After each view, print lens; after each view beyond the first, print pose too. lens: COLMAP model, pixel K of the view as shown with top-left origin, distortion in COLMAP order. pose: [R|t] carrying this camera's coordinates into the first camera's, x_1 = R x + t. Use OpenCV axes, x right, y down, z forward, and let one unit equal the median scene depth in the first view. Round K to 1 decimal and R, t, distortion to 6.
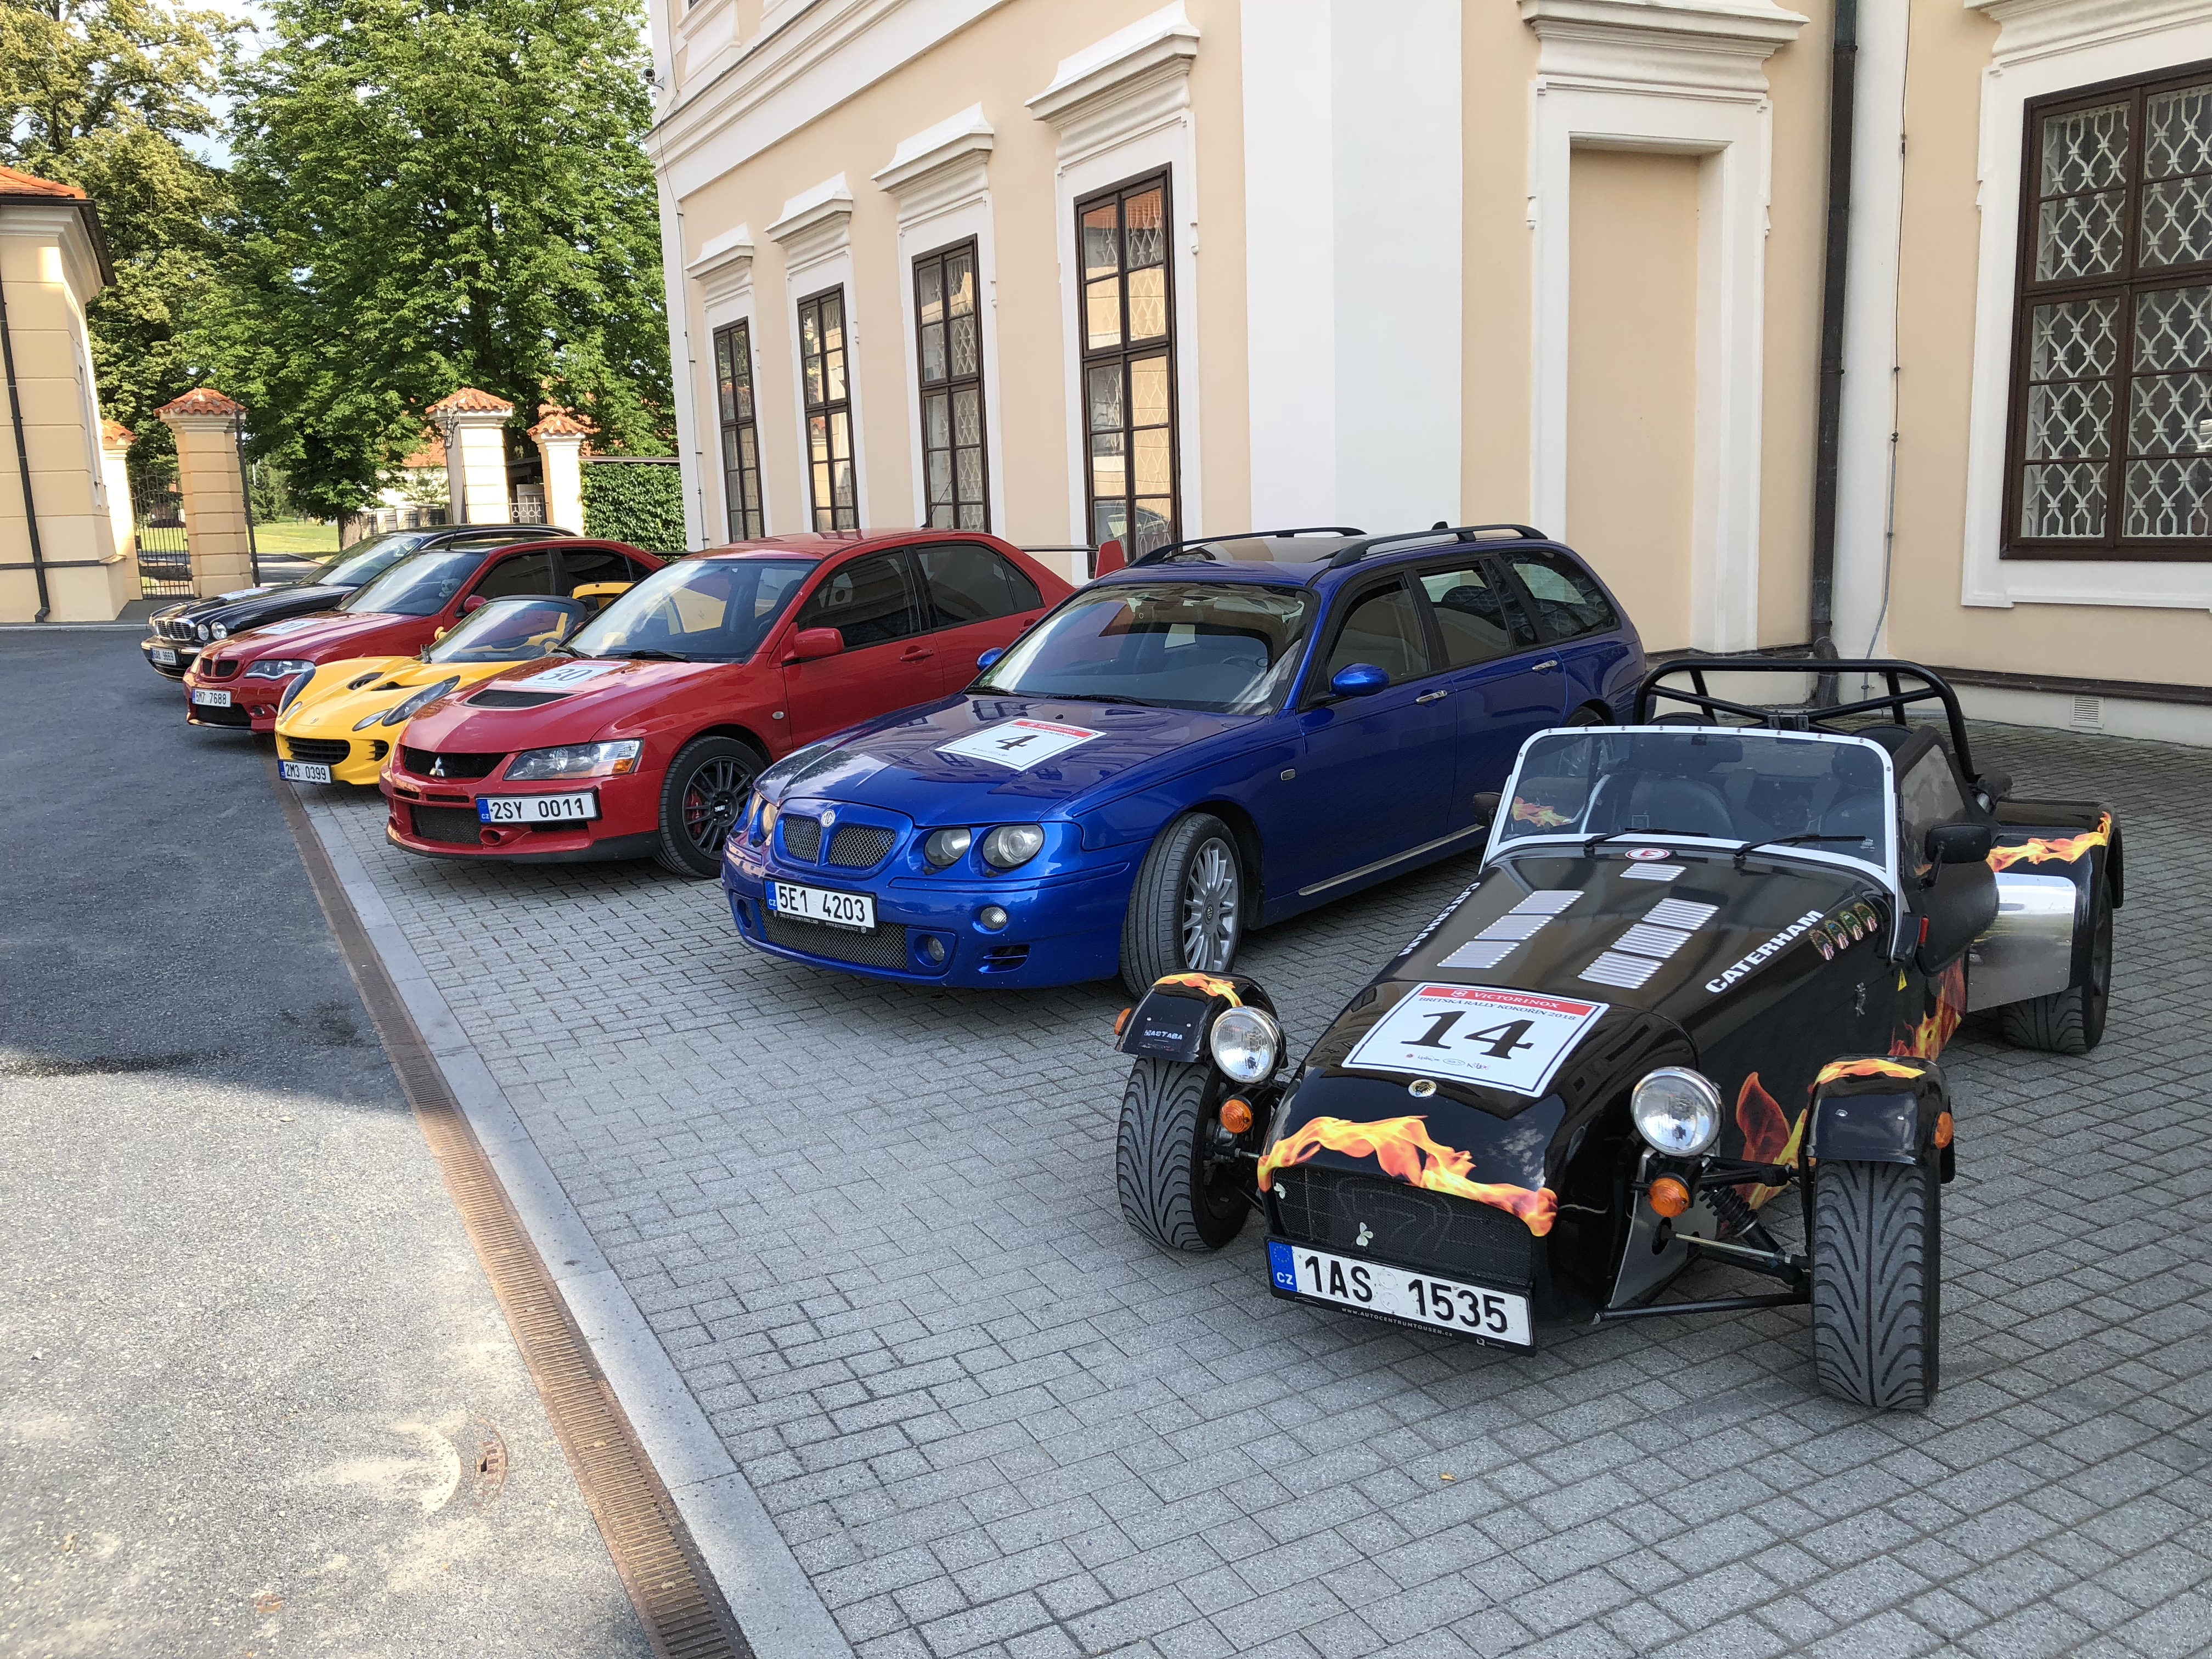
lens RADIAL K [[1792.2, 0, 1105.3], [0, 1792.2, 828.0], [0, 0, 1]] dist [0.012243, 0.001115]
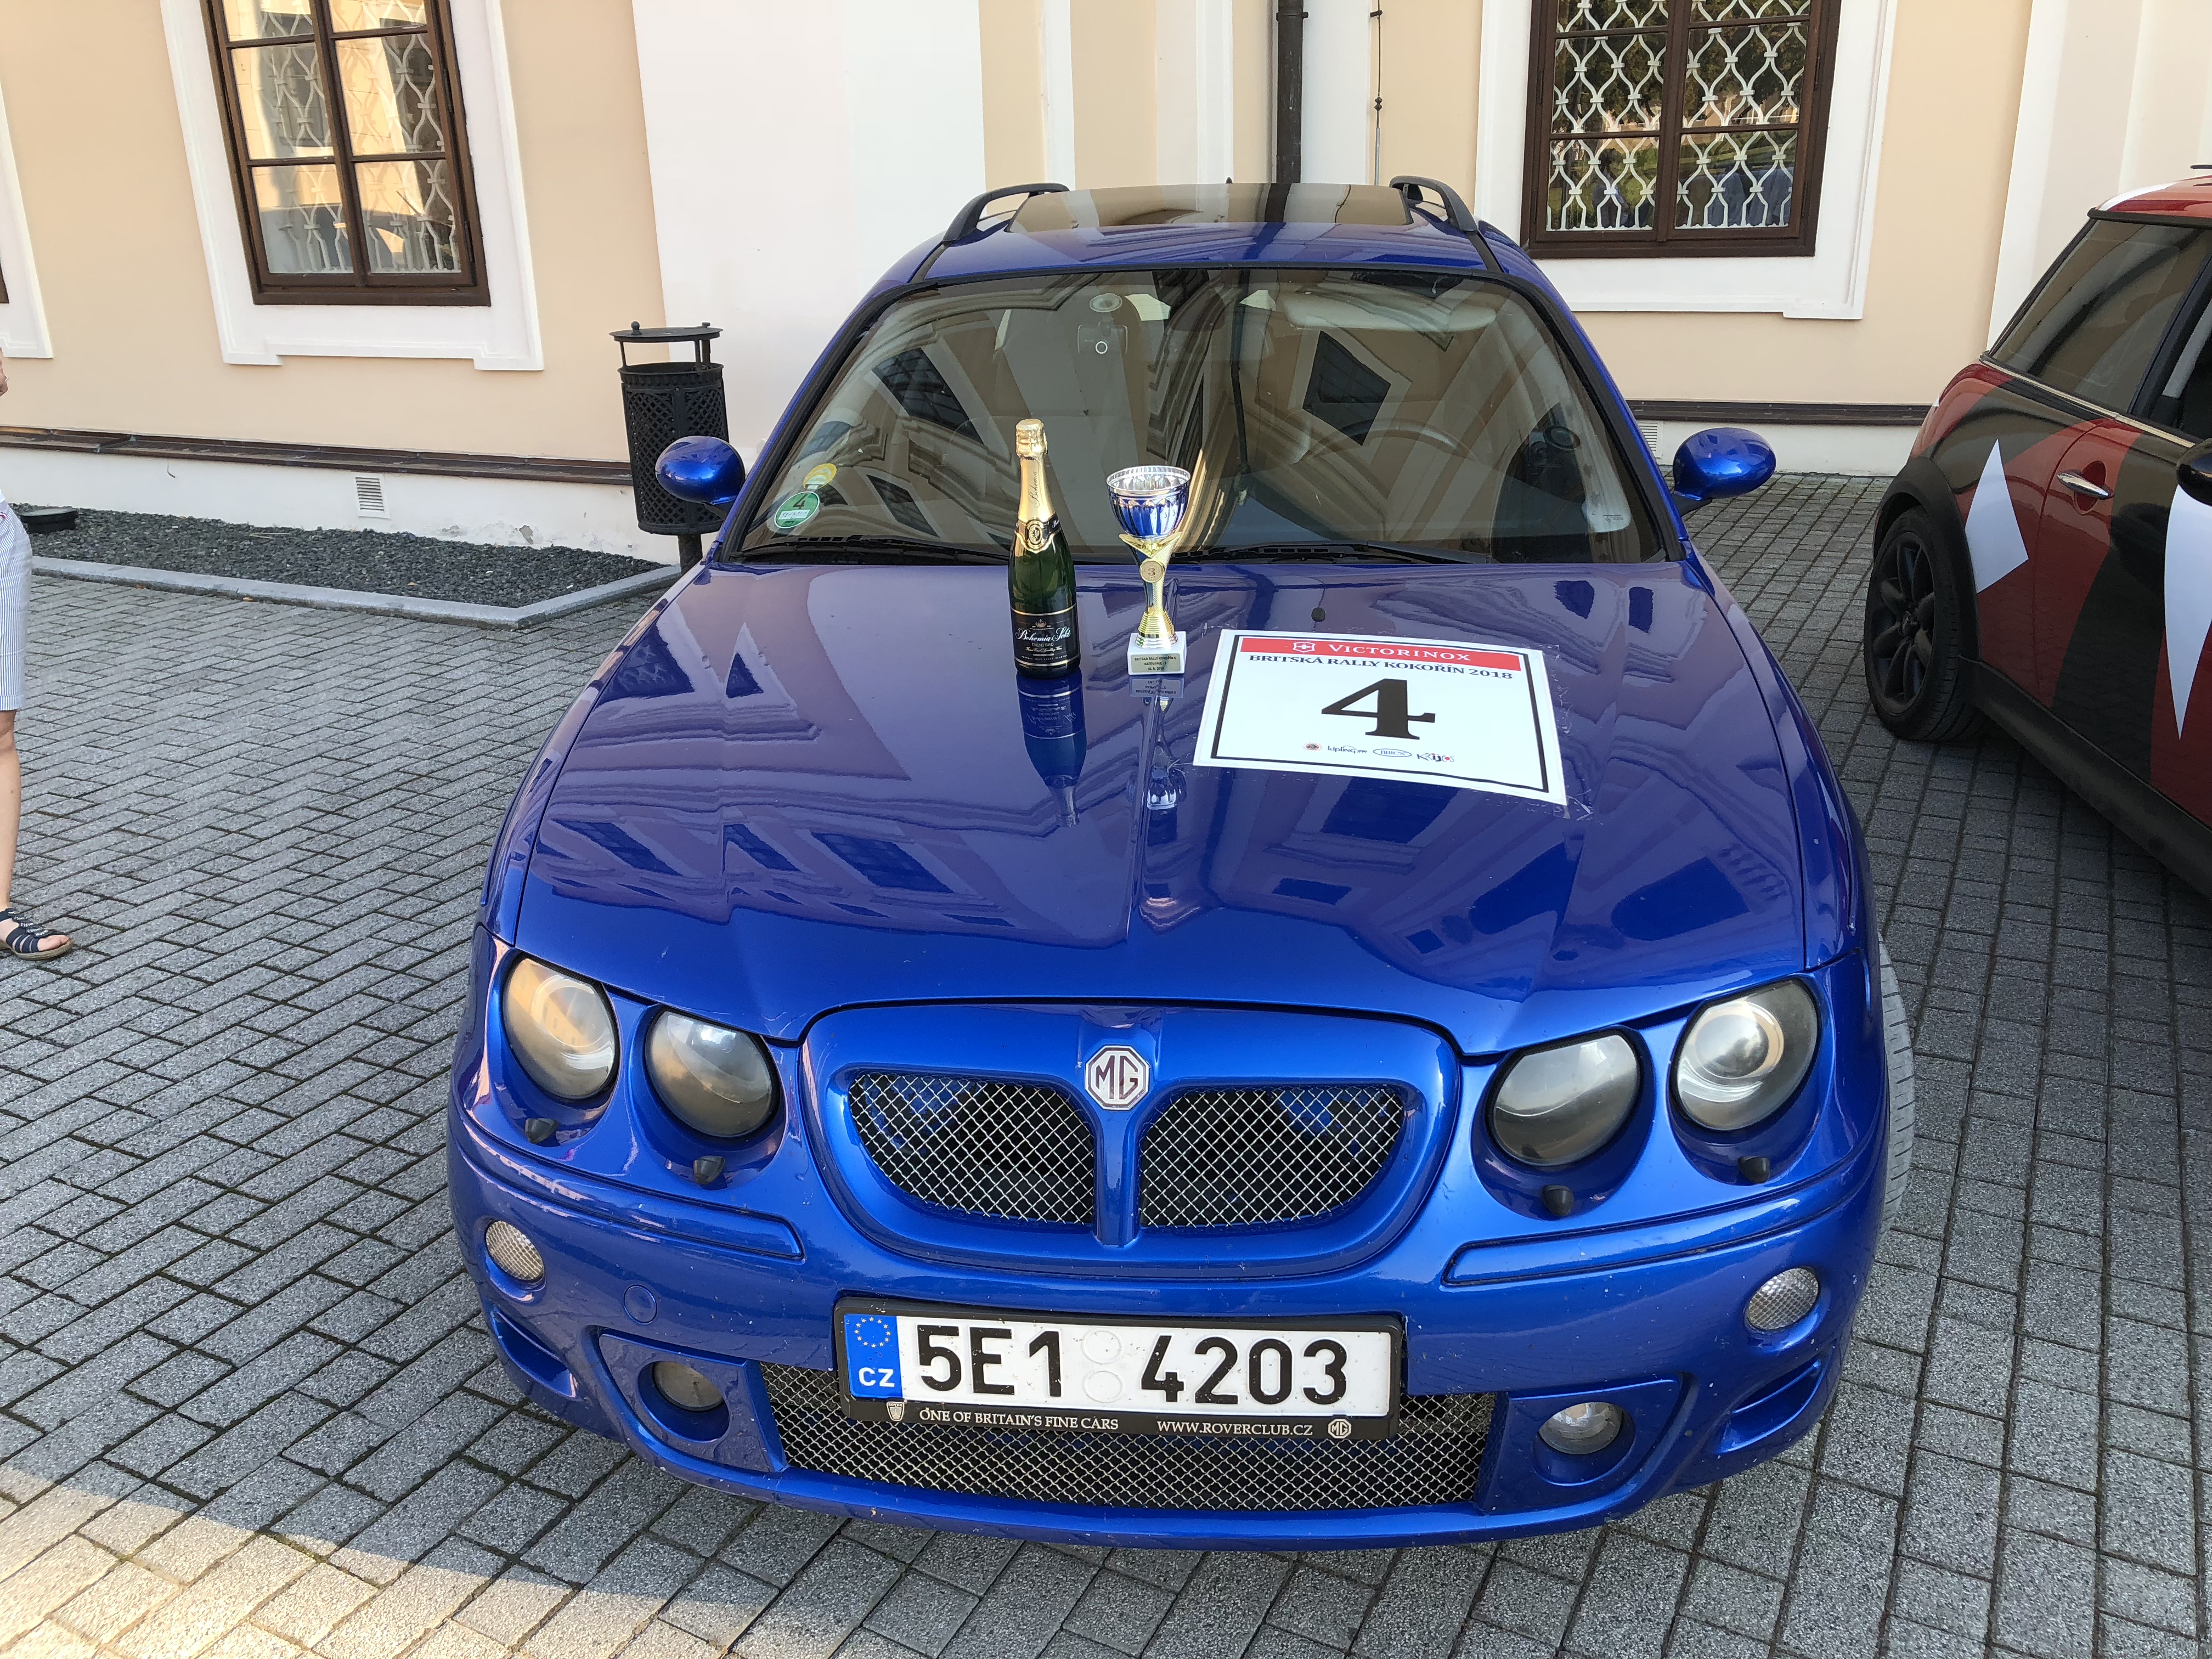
lens RADIAL K [[1792.2, 0, 1106.9], [0, 1792.2, 829.0], [0, 0, 1]] dist [0.012243, 0.001115]
pose [[0.818160, -0.178435, 0.546603, -0.179409], [0.100754, 0.980411, 0.169240, -0.055654], [-0.566094, -0.083393, 0.820111, 0.444967]]
